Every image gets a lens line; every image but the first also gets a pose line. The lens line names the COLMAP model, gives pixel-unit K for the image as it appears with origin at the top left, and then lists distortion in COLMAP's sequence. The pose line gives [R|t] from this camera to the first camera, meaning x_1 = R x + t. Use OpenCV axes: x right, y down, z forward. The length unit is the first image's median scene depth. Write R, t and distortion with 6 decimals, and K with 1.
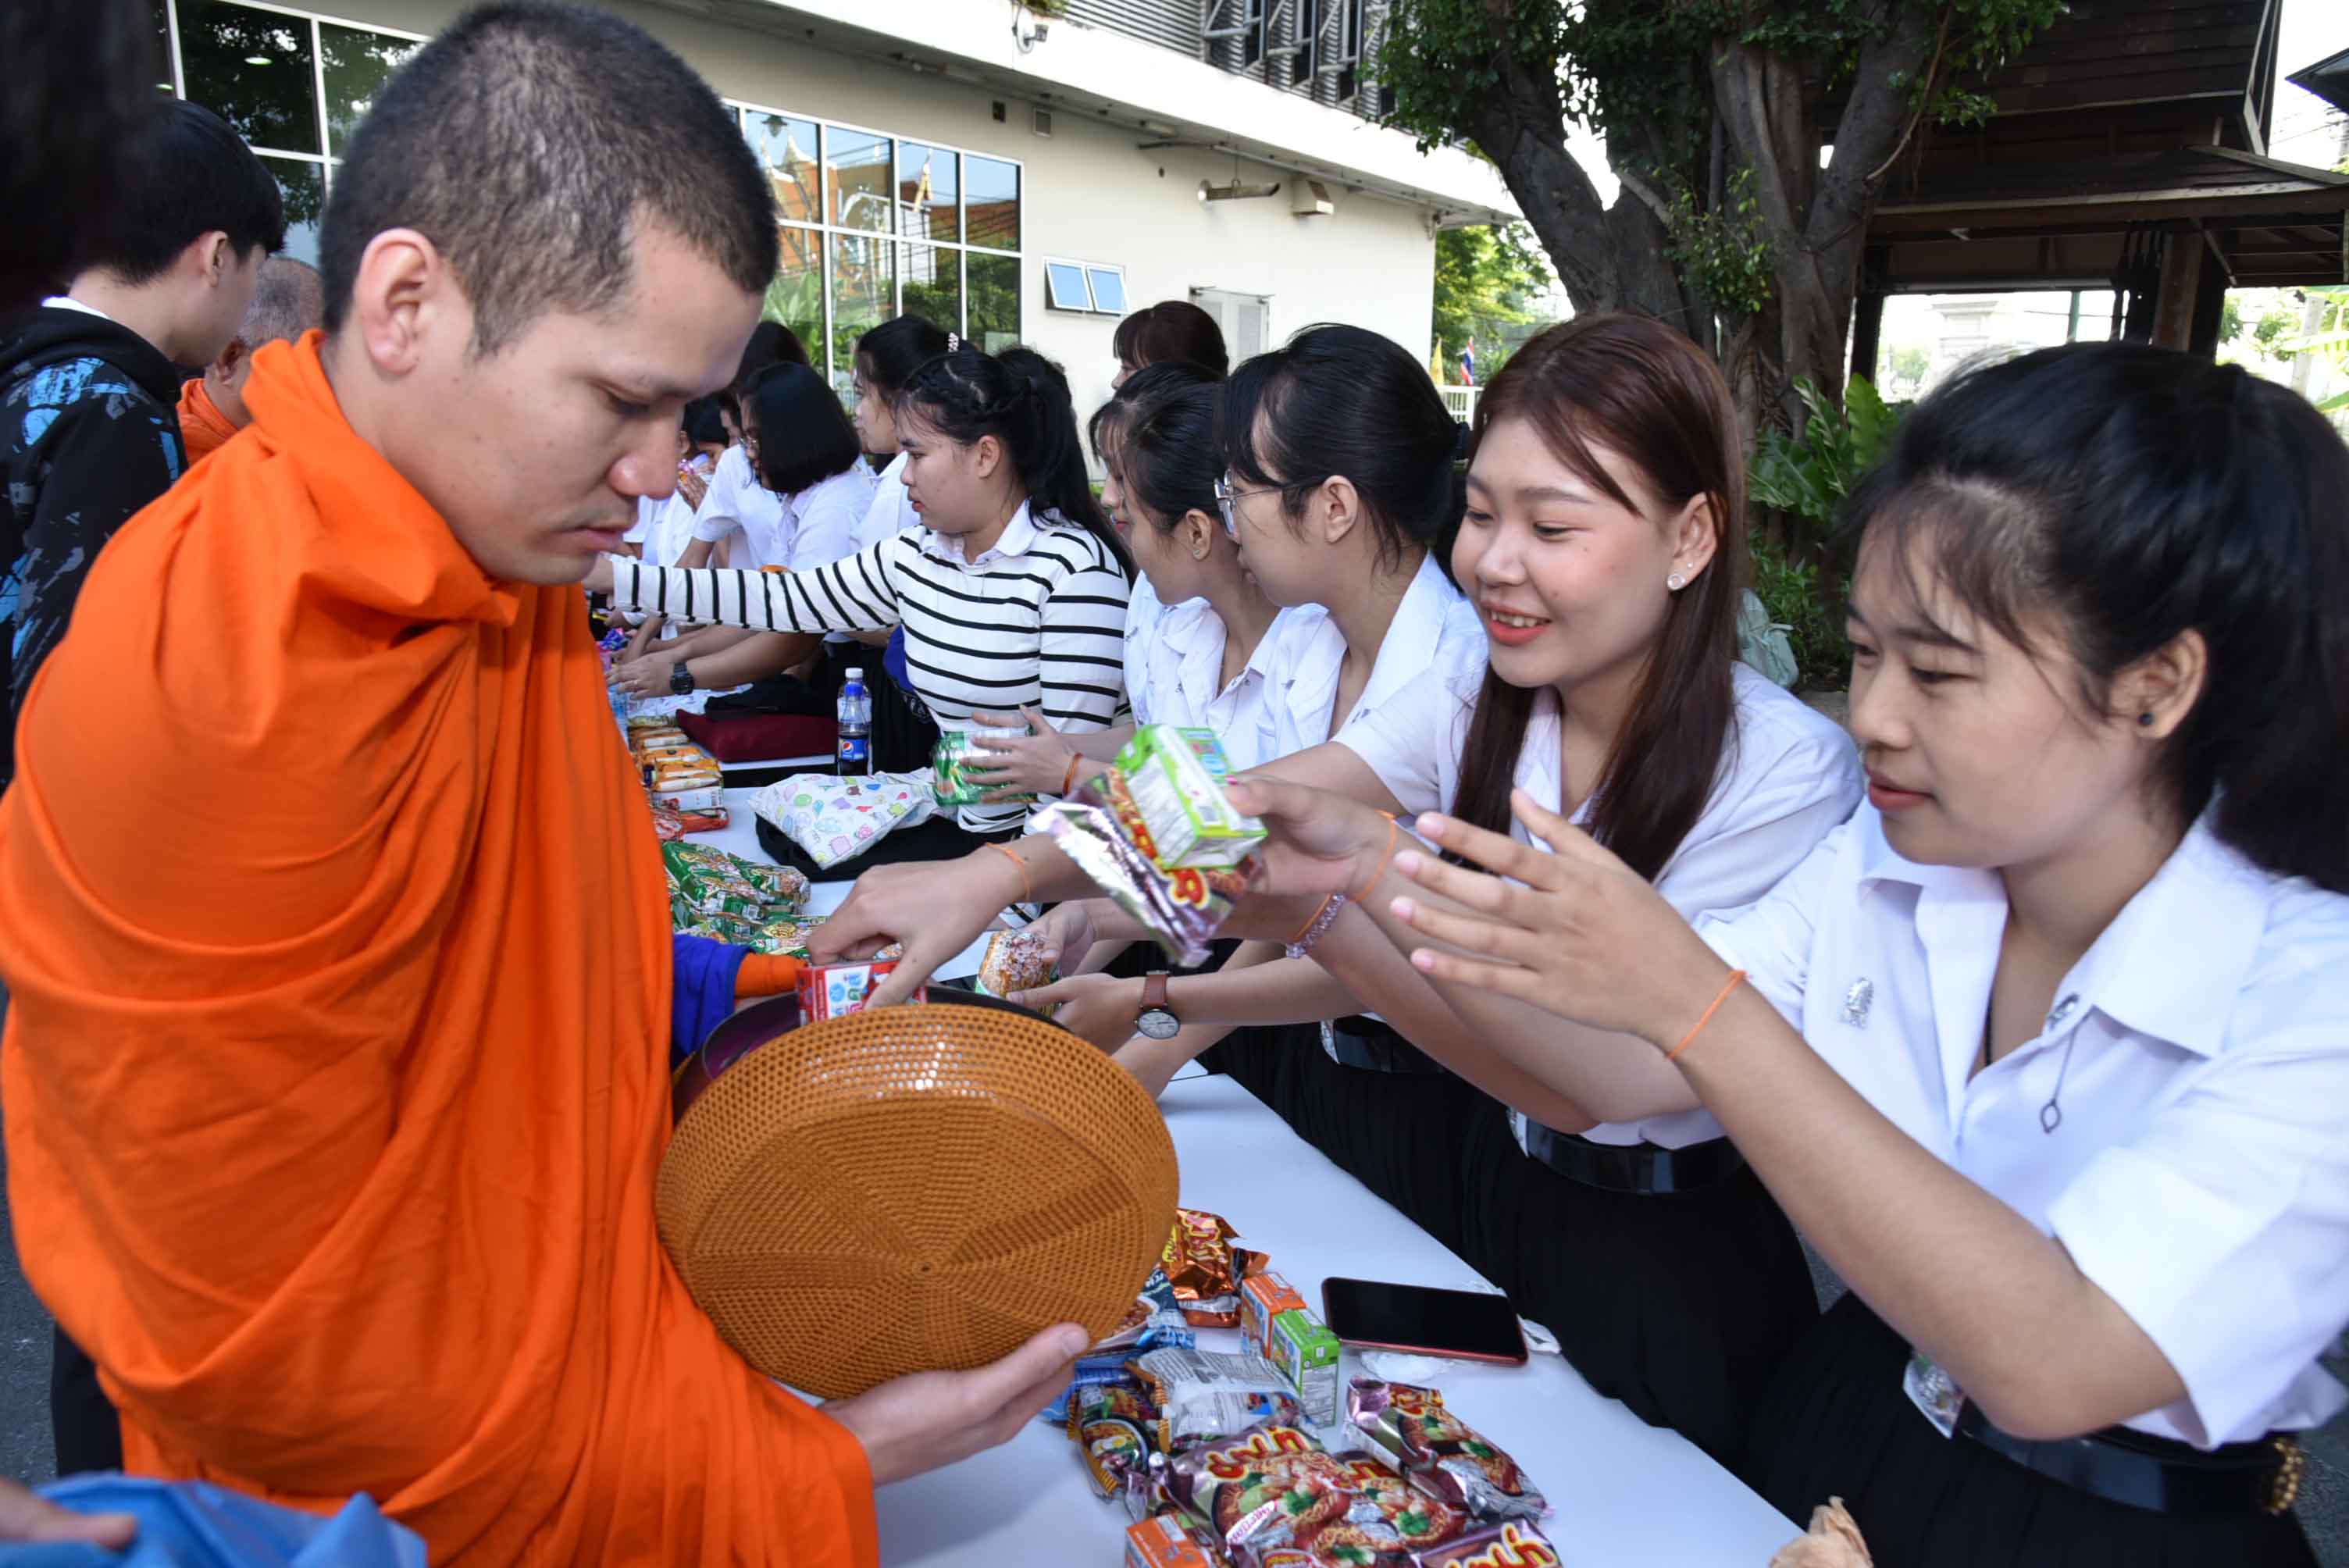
lens RADIAL K [[1555.4, 0, 1173.5], [0, 1555.4, 787.8], [0, 0, 1]] dist [-0.037744, 0.005451]
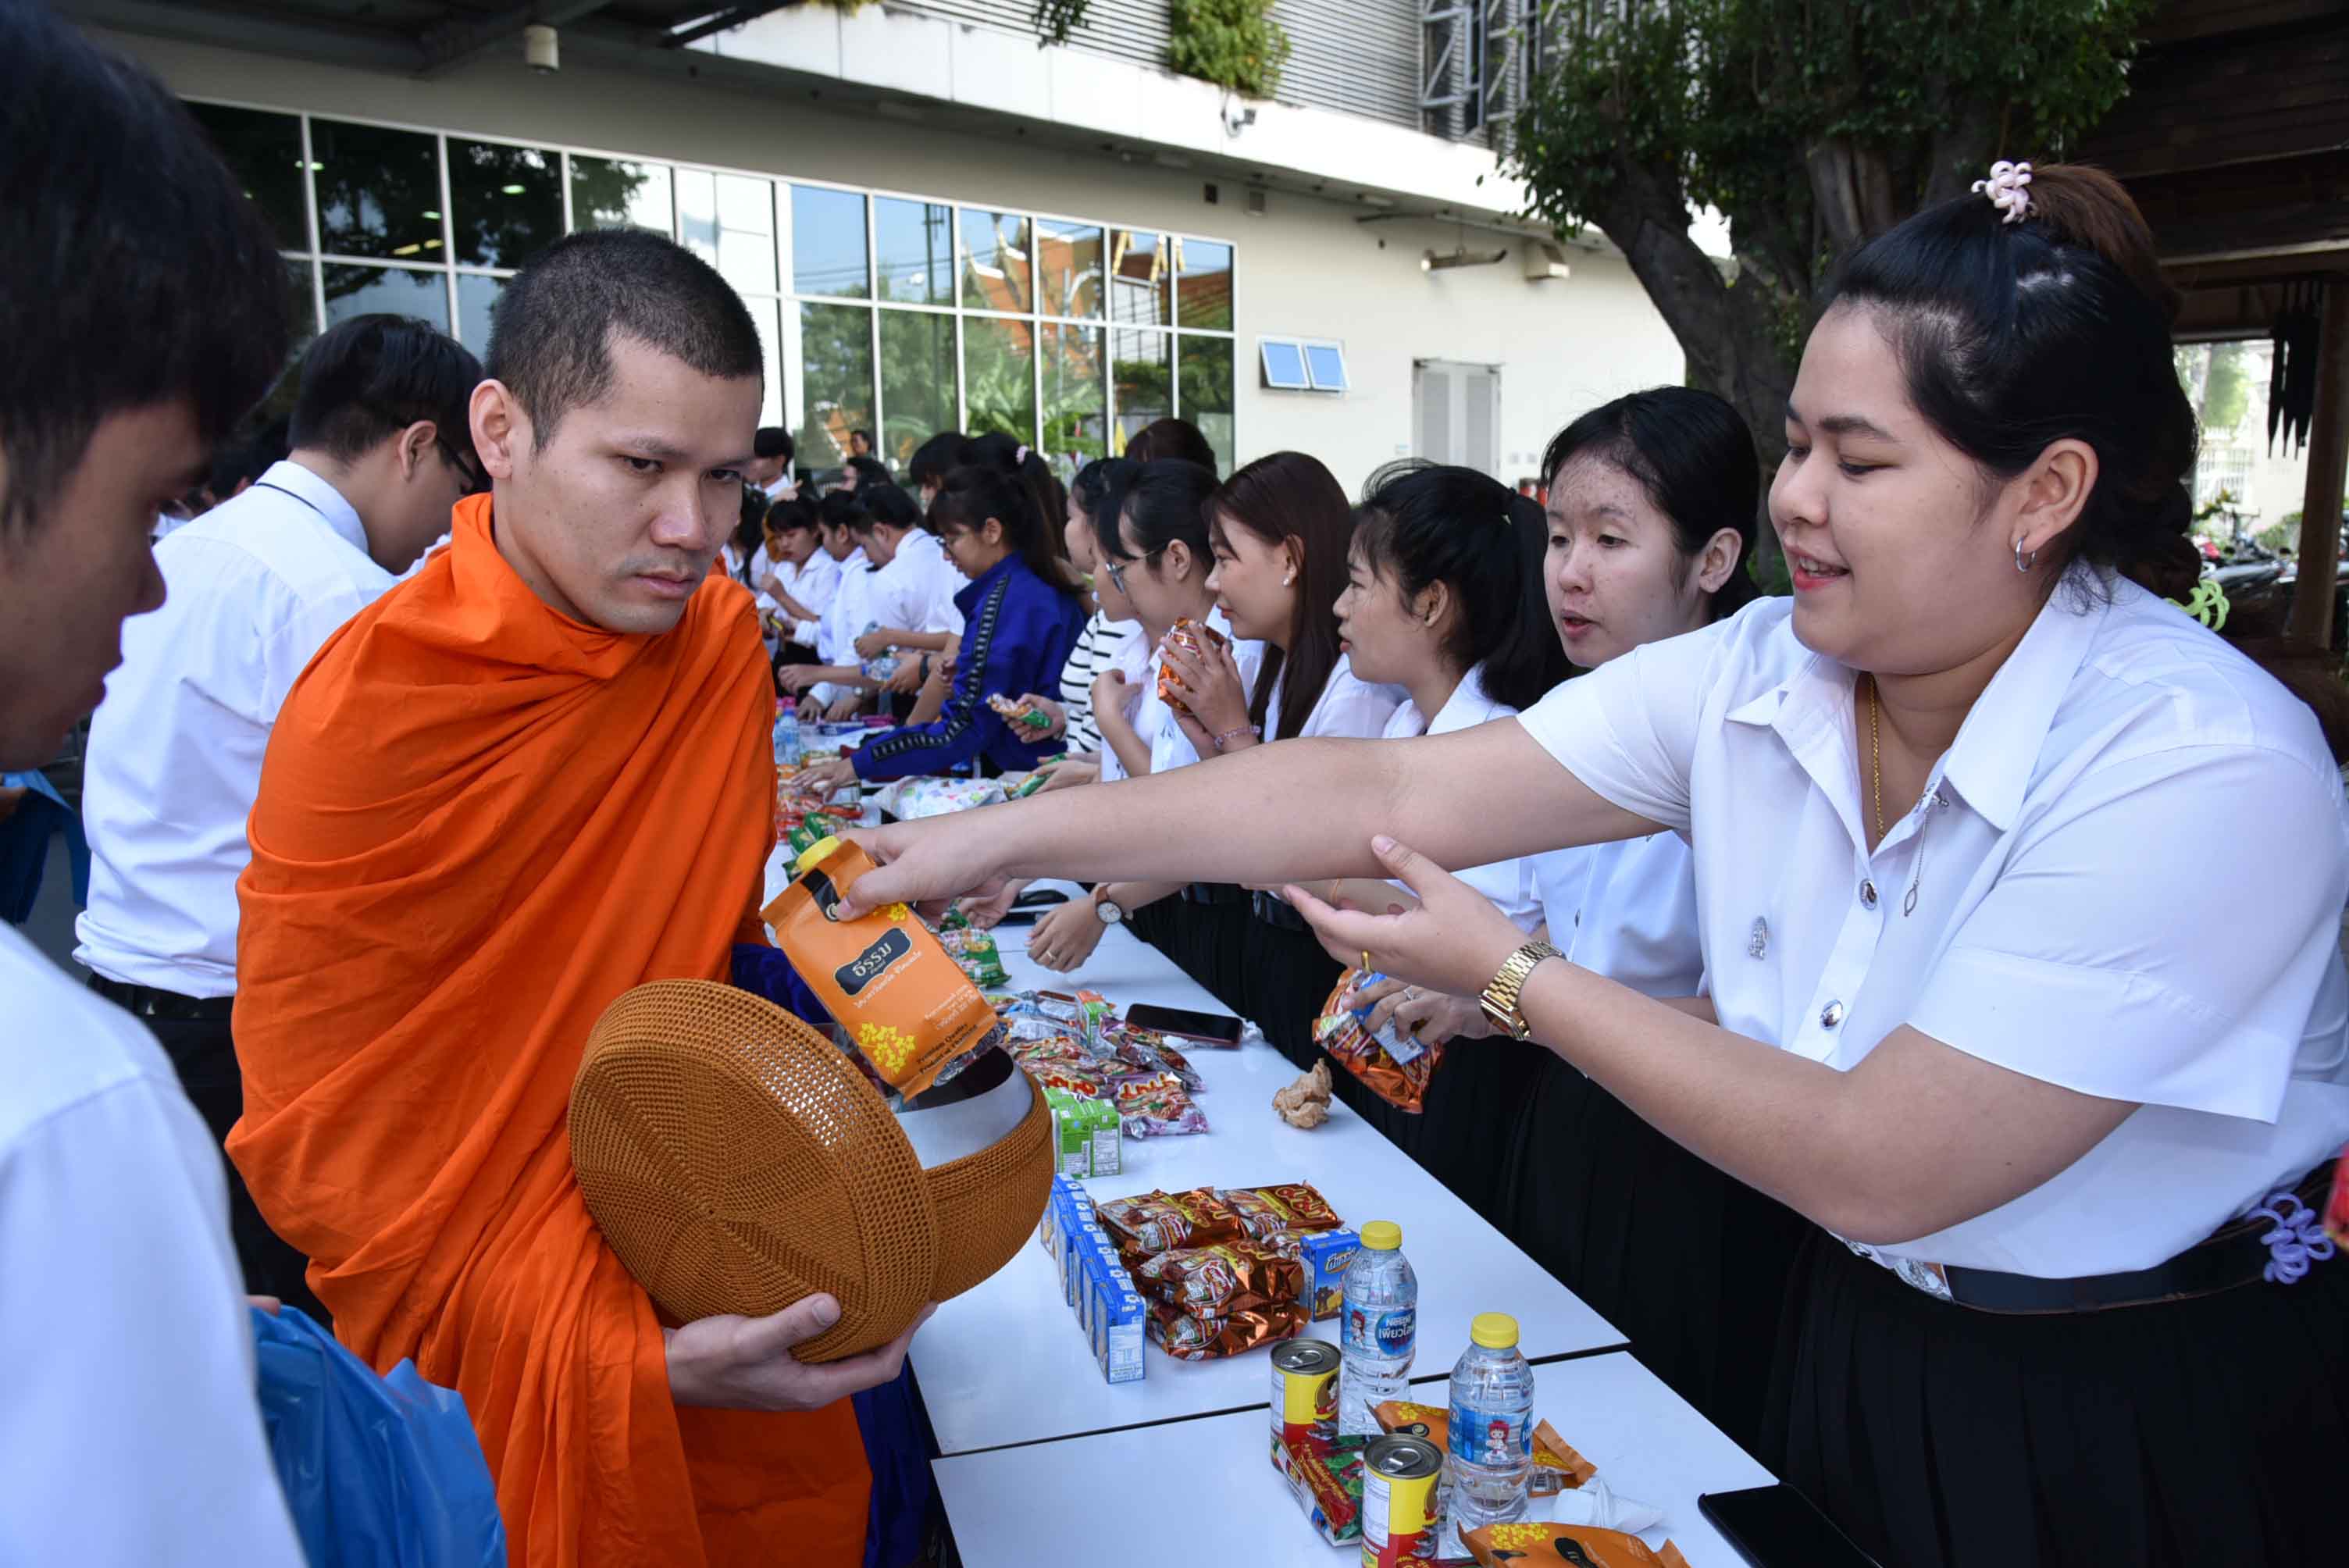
lens RADIAL K [[1773.0, 0, 1180.8], [0, 1773.0, 784.2], [0, 0, 1]] dist [-0.040533, 0.012309]
pose [[0.987661, -0.003879, -0.156562, 0.046467], [-0.007462, 0.997392, -0.071788, 0.021844], [0.156432, 0.072071, 0.985056, -0.095986]]
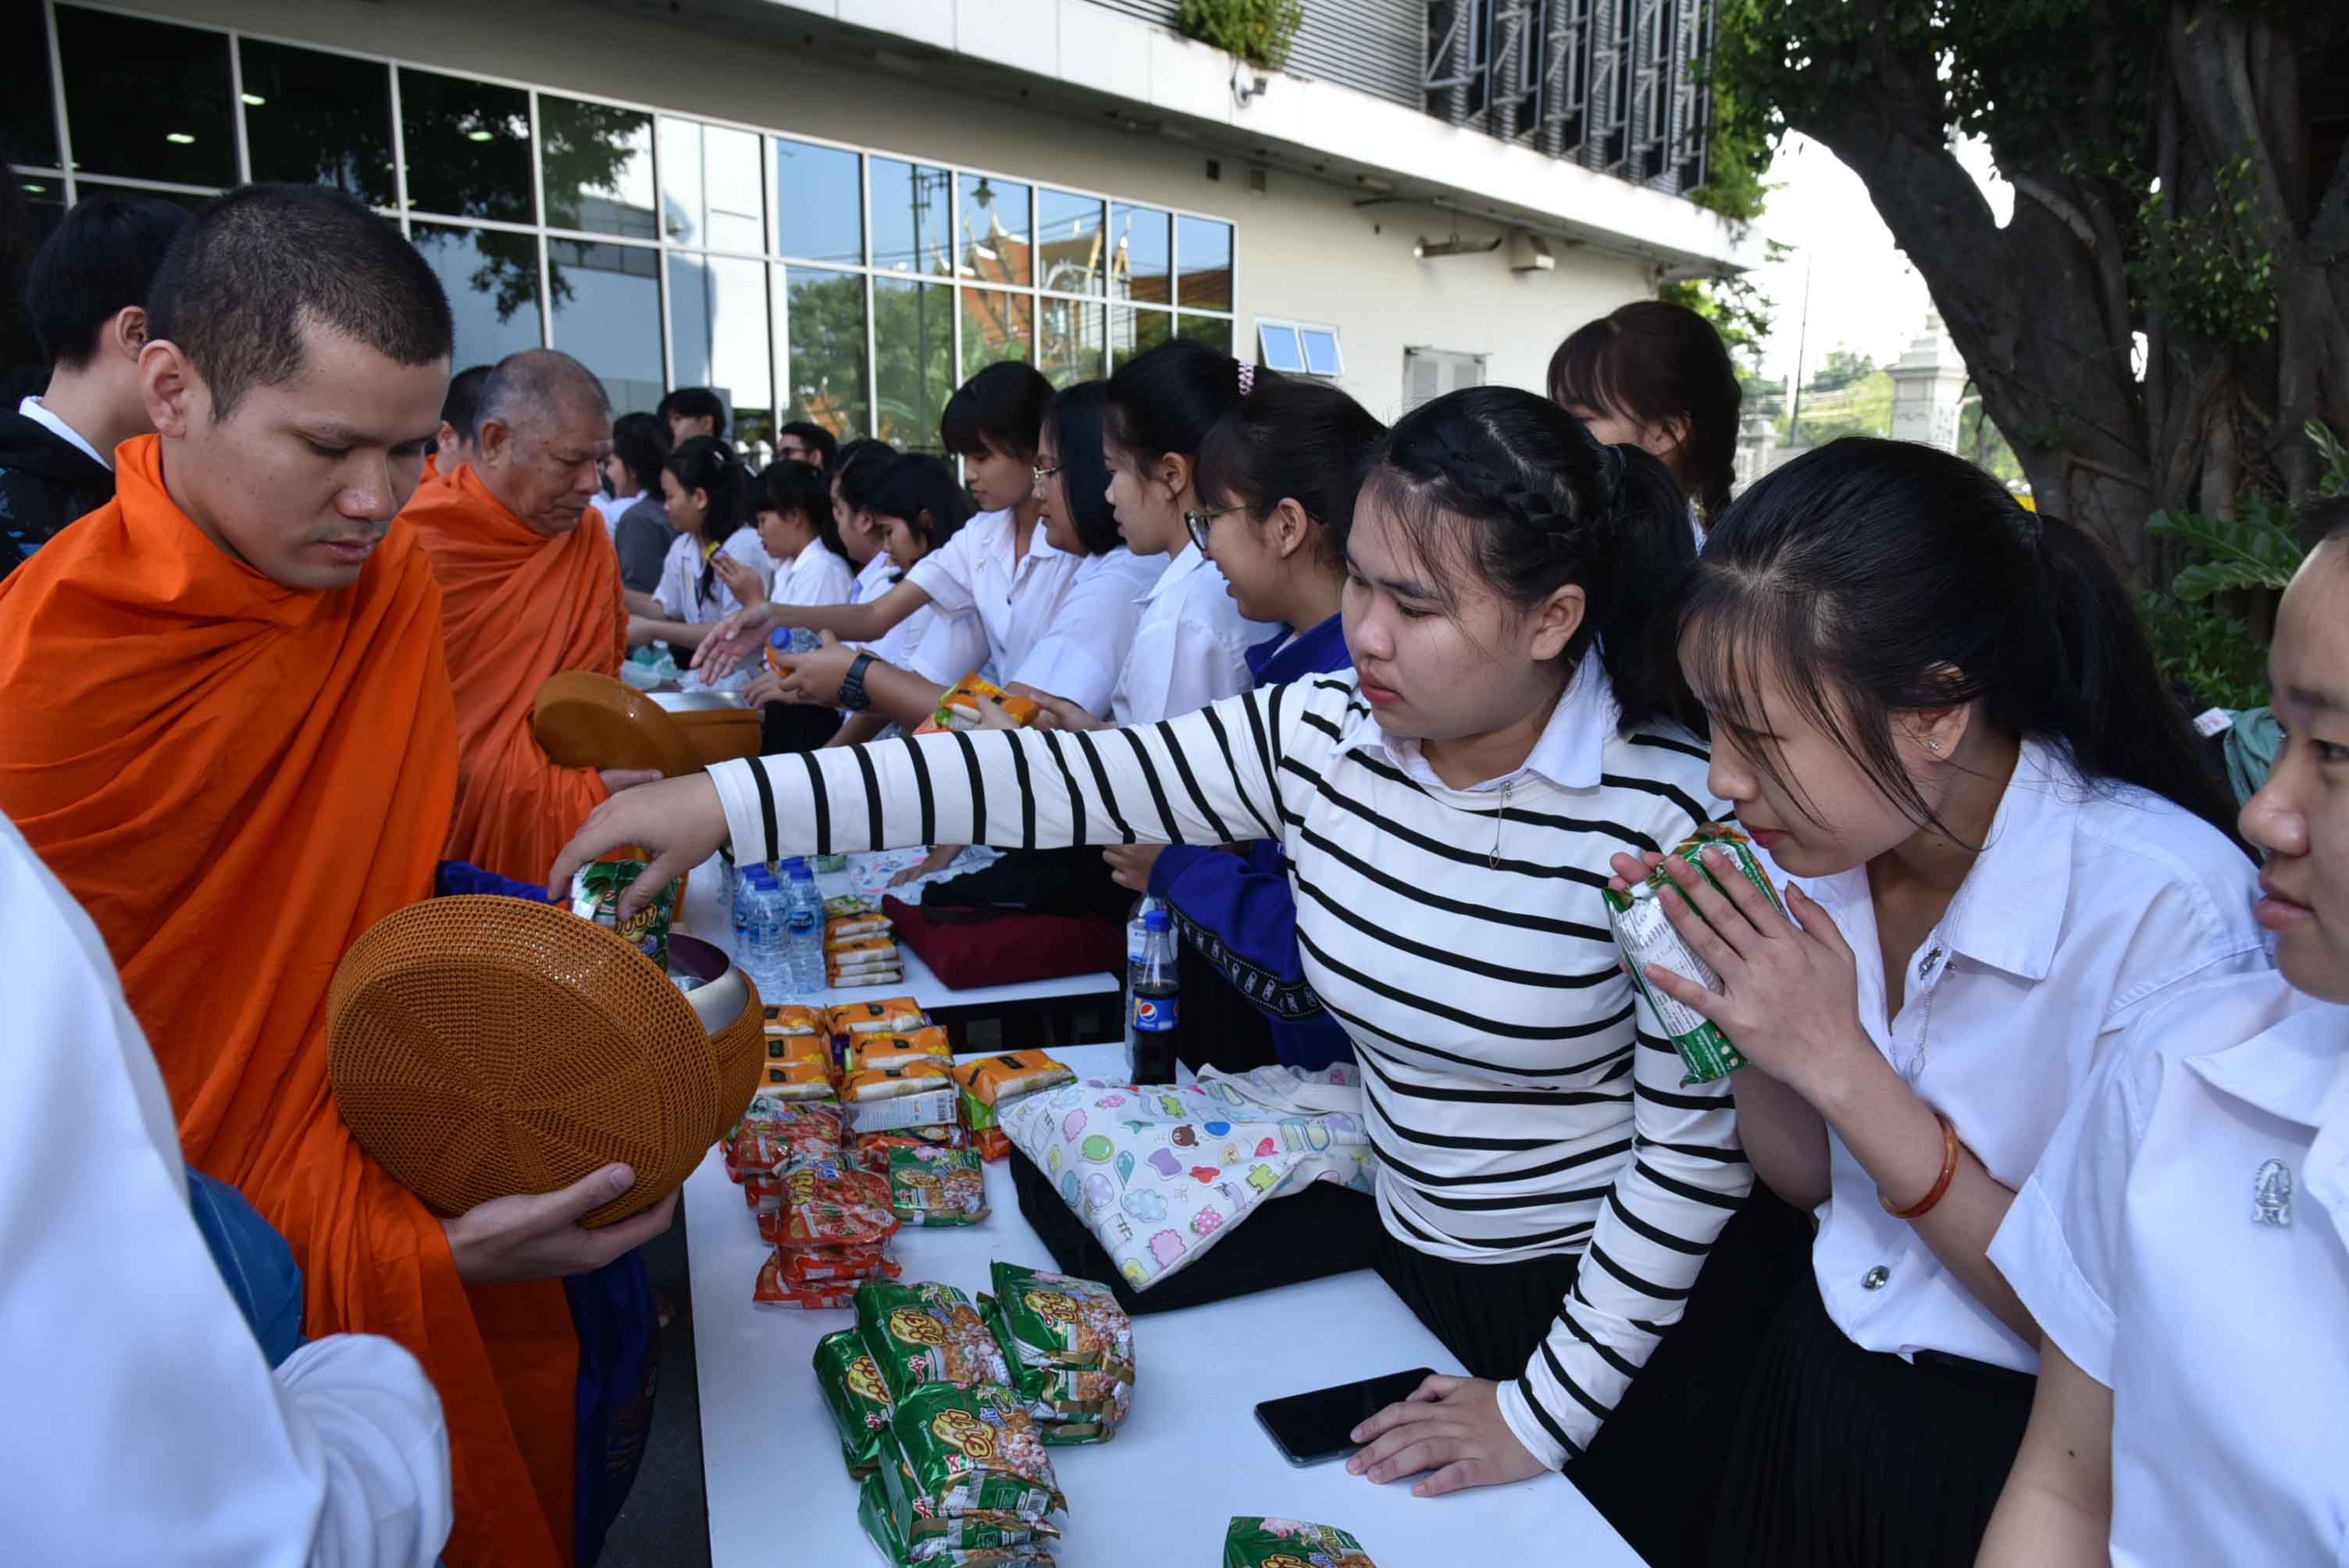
lens RADIAL K [[1501.2, 0, 1174.5], [0, 1501.2, 784.0], [0, 0, 1]] dist [-0.038188, 0.005683]
pose [[0.993564, 0.010790, -0.112753, -0.029005], [-0.014745, 0.999303, -0.034301, -0.021571], [0.112305, 0.035743, 0.993031, 0.086187]]
